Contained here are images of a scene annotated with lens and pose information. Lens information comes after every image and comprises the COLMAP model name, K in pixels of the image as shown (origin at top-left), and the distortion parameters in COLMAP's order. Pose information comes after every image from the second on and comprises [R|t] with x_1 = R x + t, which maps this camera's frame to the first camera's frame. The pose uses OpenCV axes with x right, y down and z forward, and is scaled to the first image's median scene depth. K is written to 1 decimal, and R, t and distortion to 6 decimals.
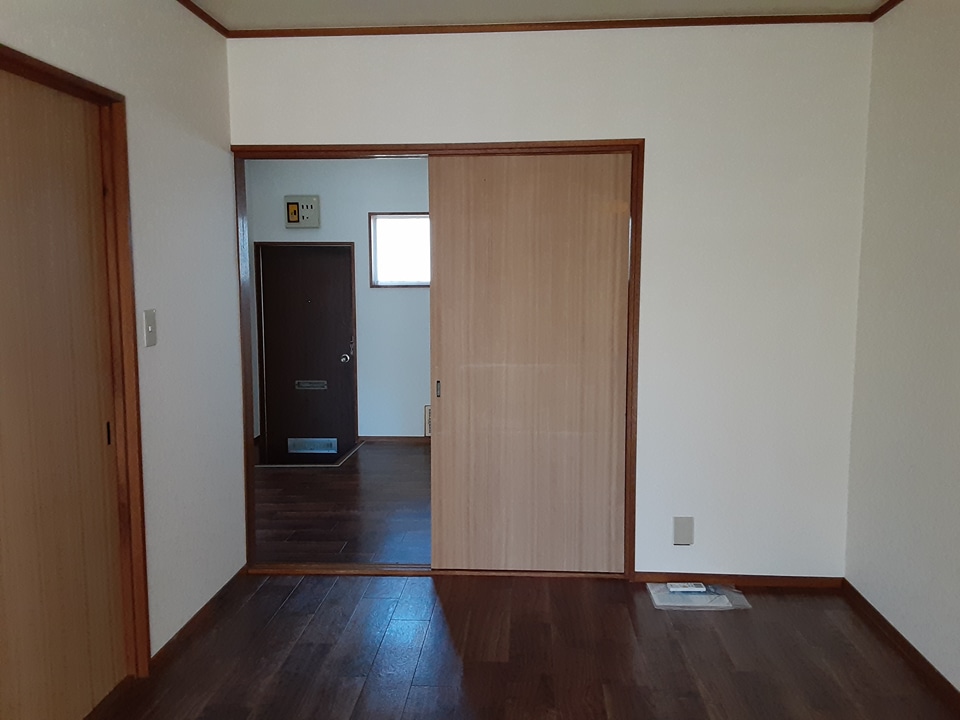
lens RADIAL K [[788.7, 0, 480.0], [0, 788.7, 360.0], [0, 0, 1]] dist [0.144782, -0.203053]
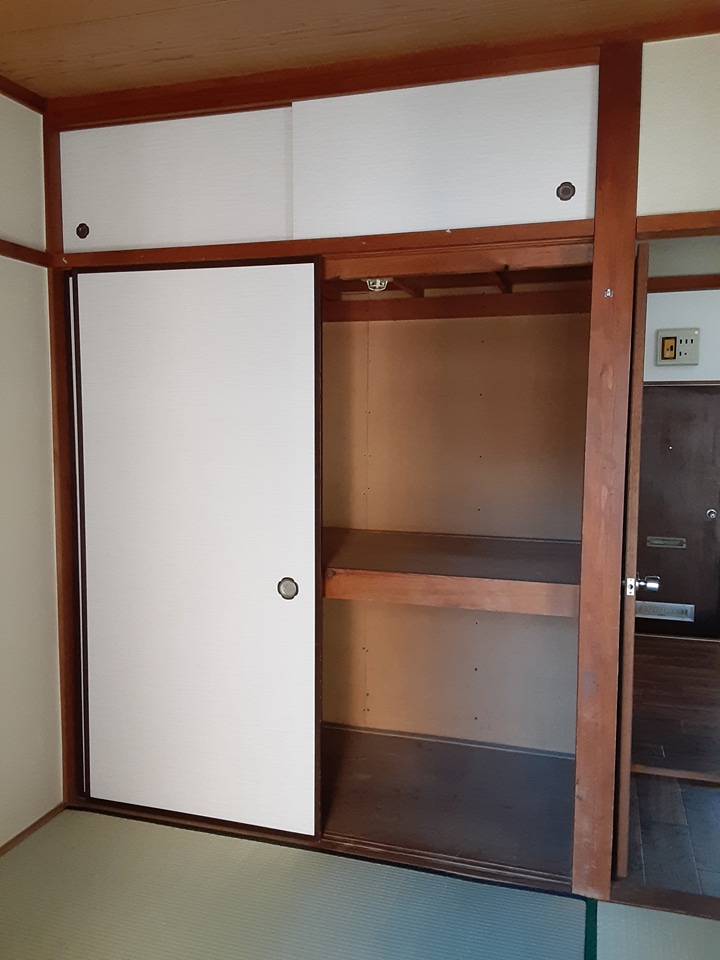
lens RADIAL K [[788.7, 0, 360.0], [0, 788.7, 480.0], [0, 0, 1]] dist [0.144782, -0.203053]
pose [[0.972737, 0.031134, -0.229811, -0.354927], [-0.036311, 0.999172, -0.018330, -0.009375], [0.229050, 0.026175, 0.973063, 0.054676]]
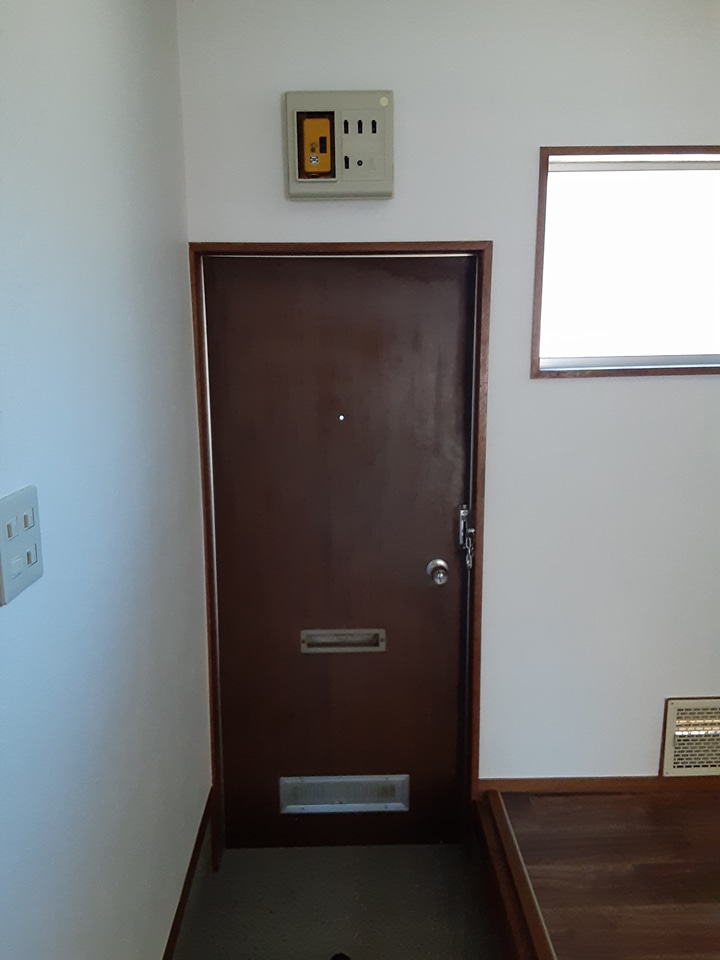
lens RADIAL K [[788.7, 0, 360.0], [0, 788.7, 480.0], [0, 0, 1]] dist [0.144782, -0.203053]
pose [[0.996985, -0.017027, 0.075699, -0.241087], [0.011347, 0.997131, 0.074842, -0.074092], [-0.076756, -0.073758, 0.994318, 0.661520]]
